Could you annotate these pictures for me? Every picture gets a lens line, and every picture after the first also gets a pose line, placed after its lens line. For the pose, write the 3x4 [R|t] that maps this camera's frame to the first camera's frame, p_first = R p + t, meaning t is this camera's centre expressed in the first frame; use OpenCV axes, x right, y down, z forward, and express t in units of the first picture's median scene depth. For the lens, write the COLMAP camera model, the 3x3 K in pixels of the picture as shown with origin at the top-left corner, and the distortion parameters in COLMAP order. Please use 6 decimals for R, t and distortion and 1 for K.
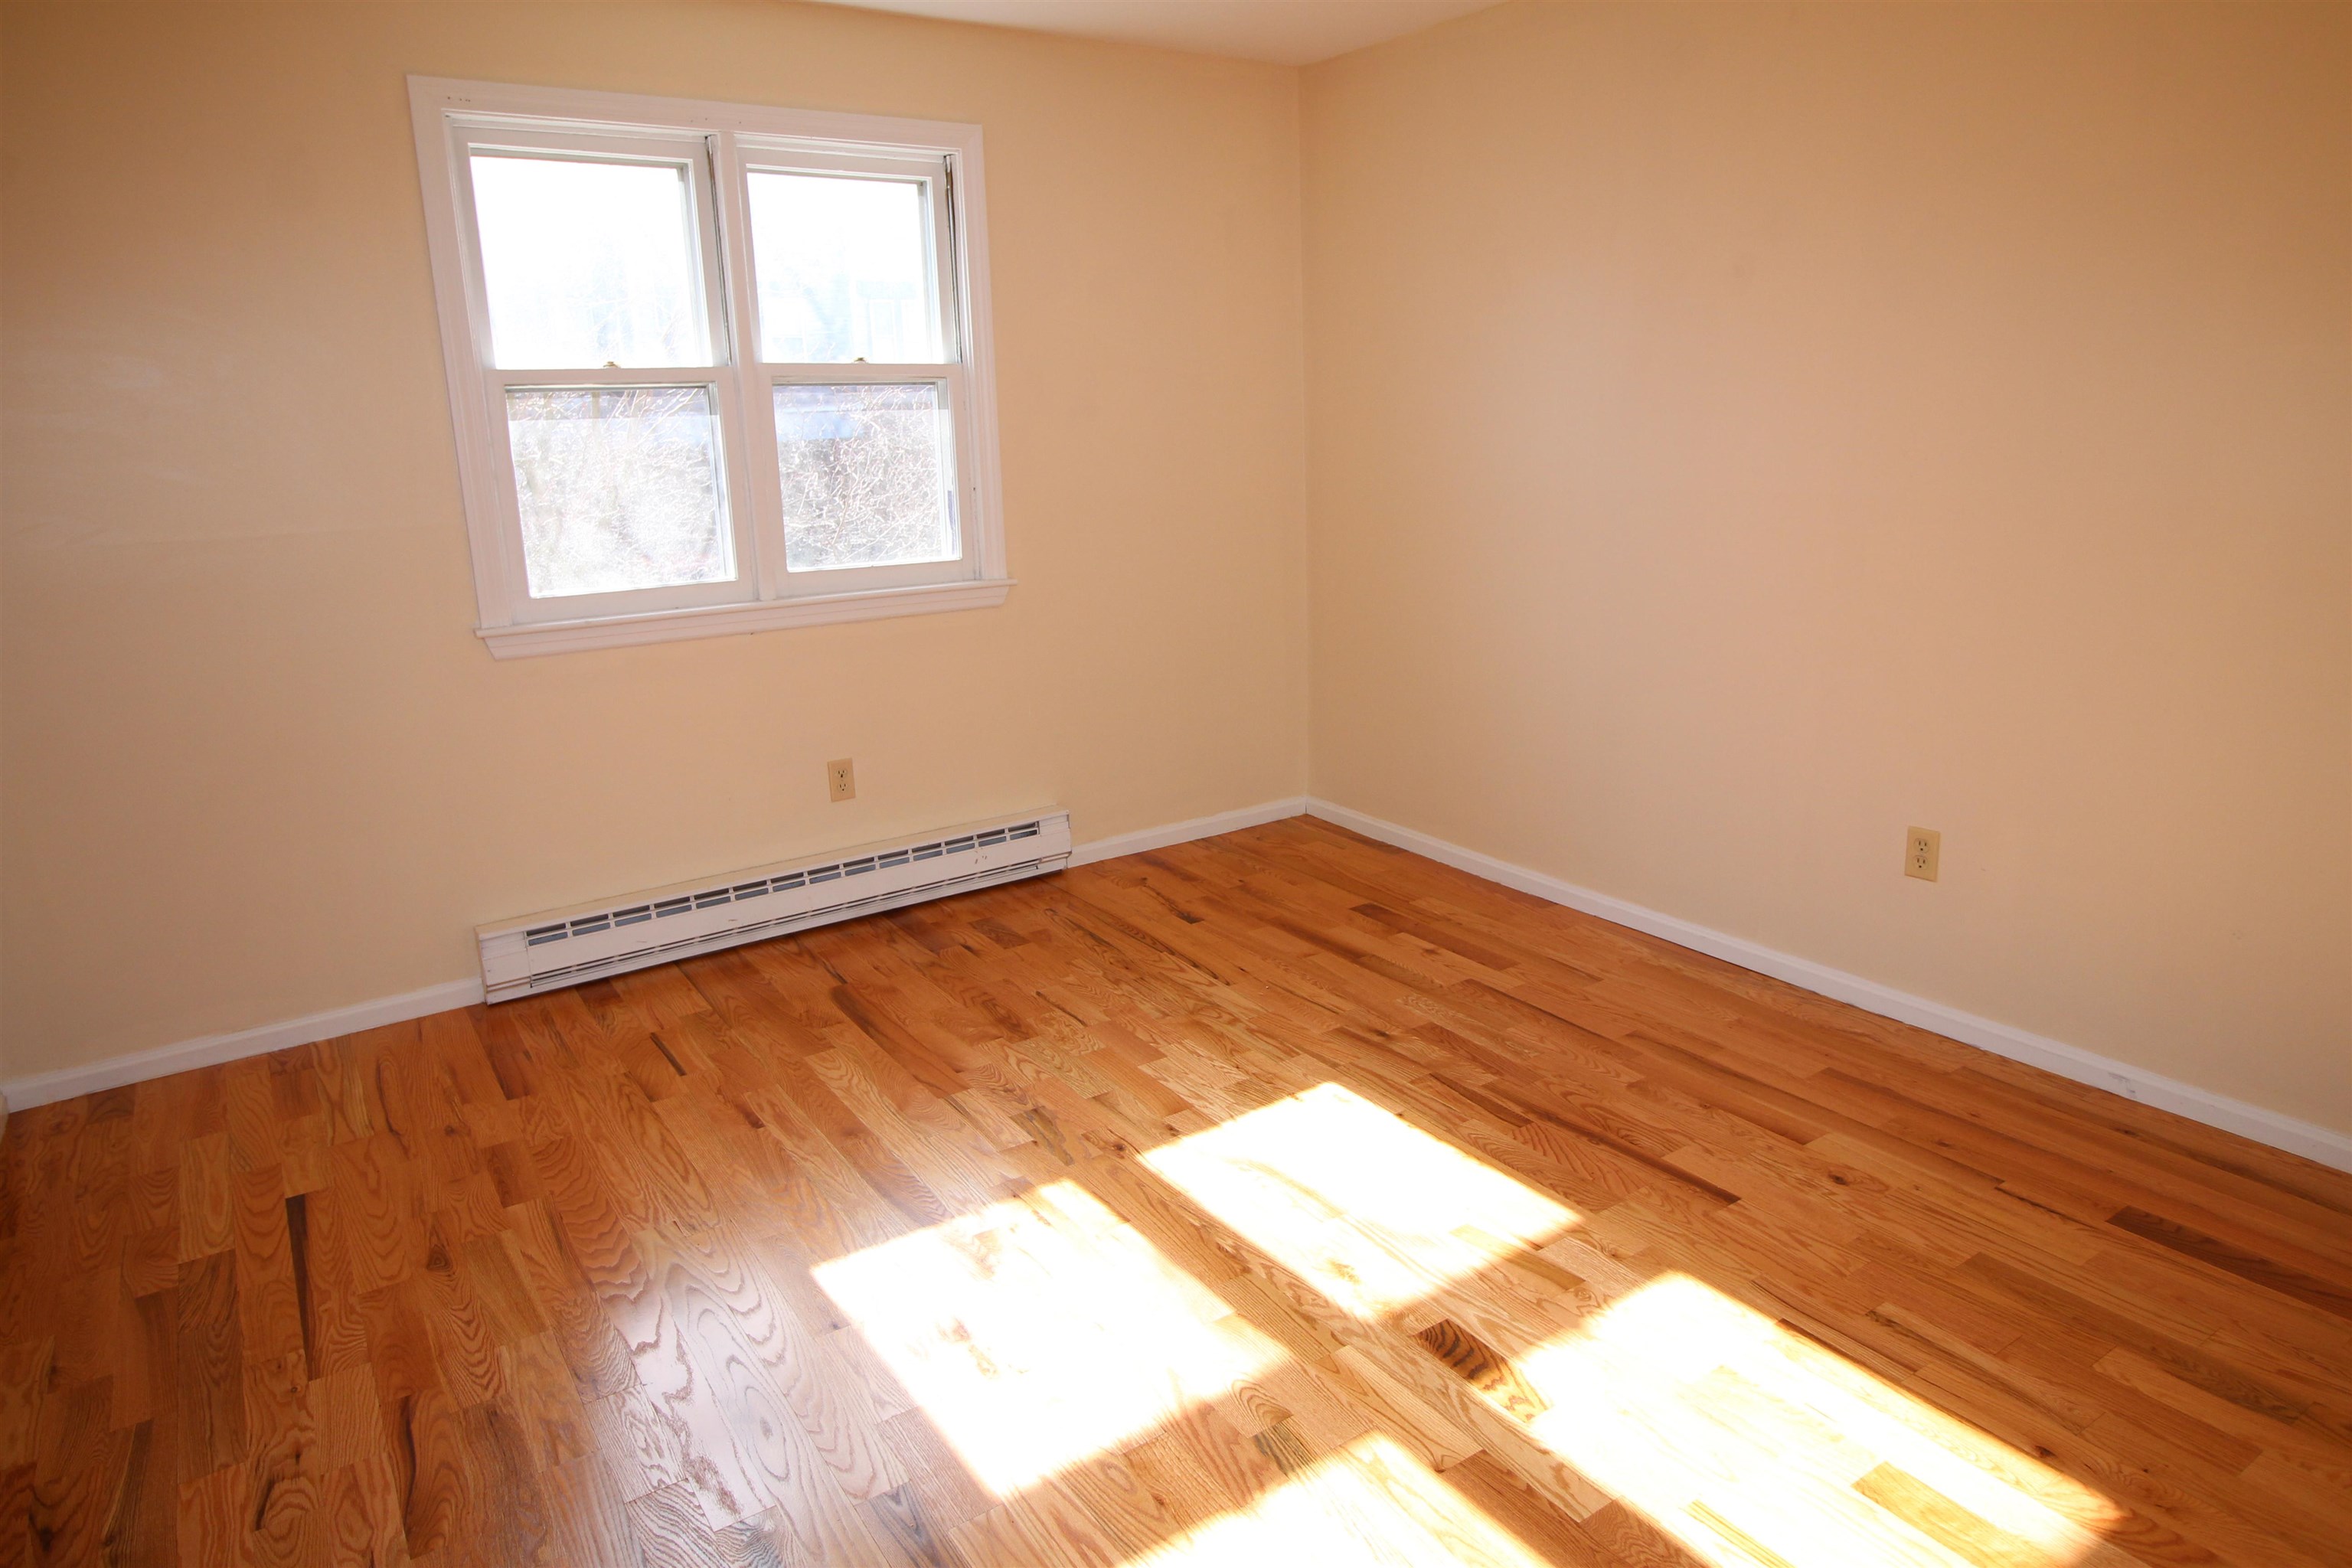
lens RADIAL K [[1461.6, 0, 1175.4], [0, 1461.6, 732.7], [0, 0, 1]] dist [0.010326, -0.013282]
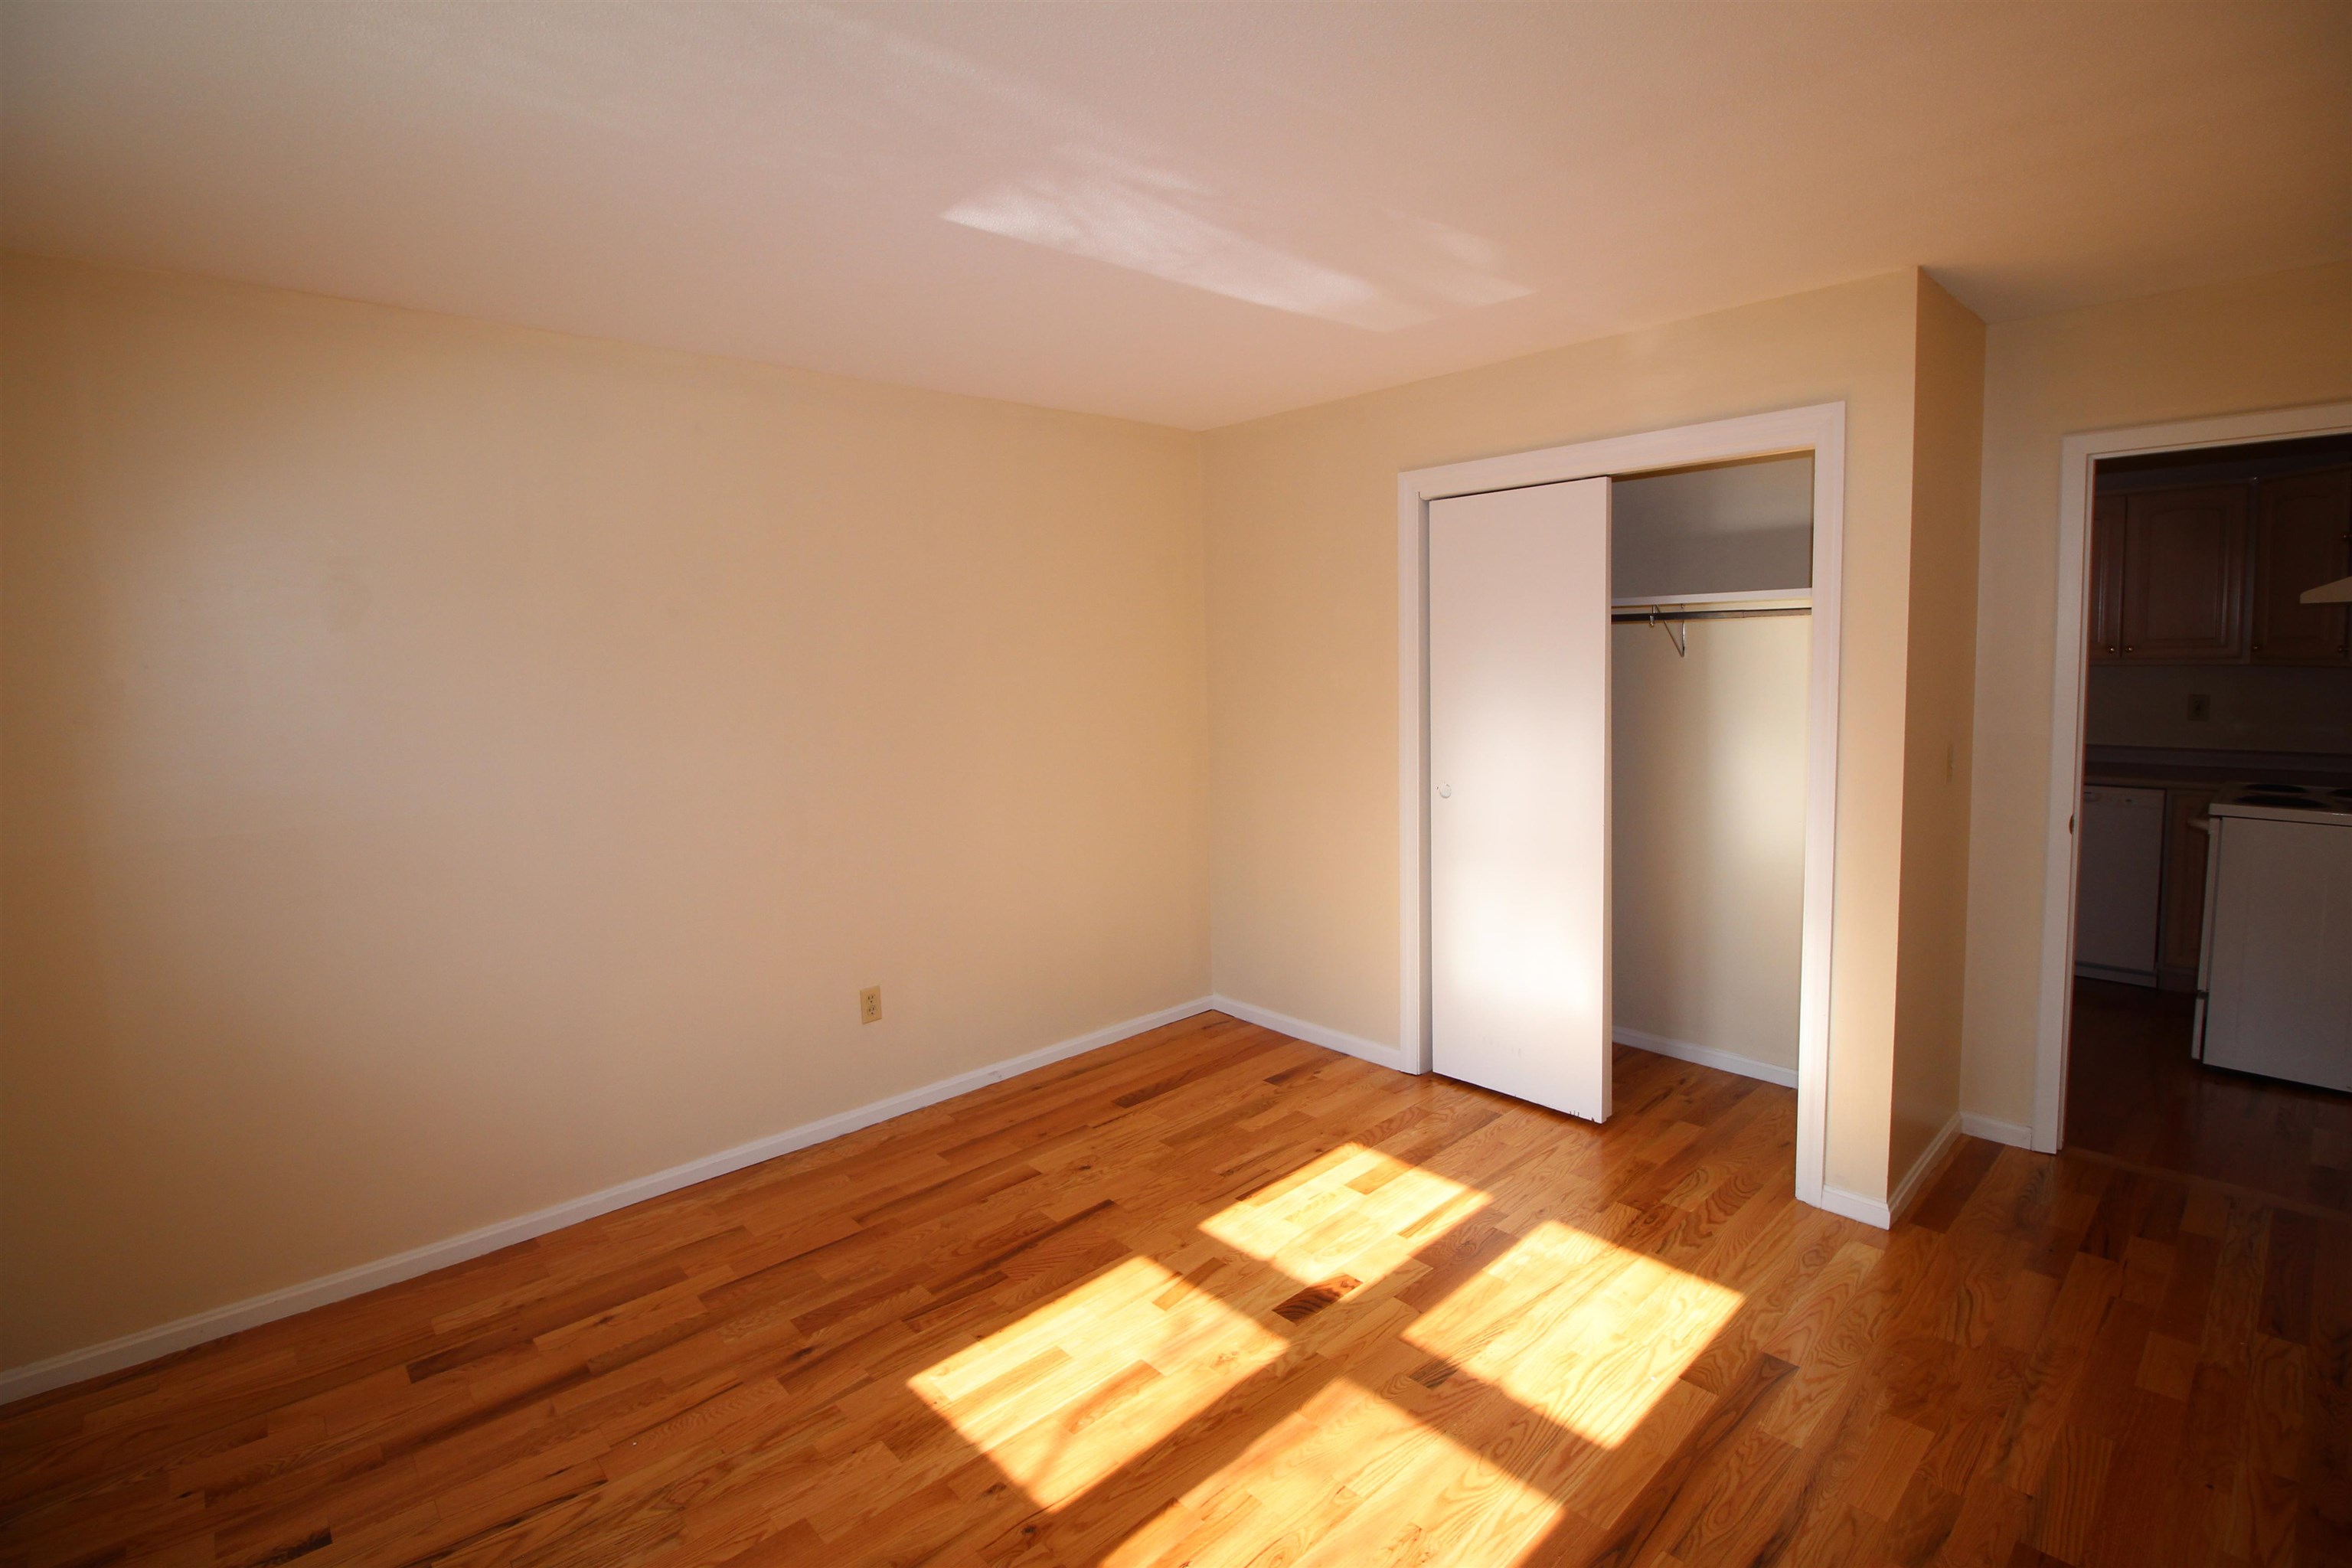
lens RADIAL K [[1076.5, 0, 1183.0], [0, 1076.5, 746.6], [0, 0, 1]] dist [-0.019887, -0.000484]
pose [[-0.152577, -0.056723, 0.986662, -0.576986], [0.247365, 0.964382, 0.093695, -0.187079], [-0.956834, 0.258362, -0.133111, 0.752788]]
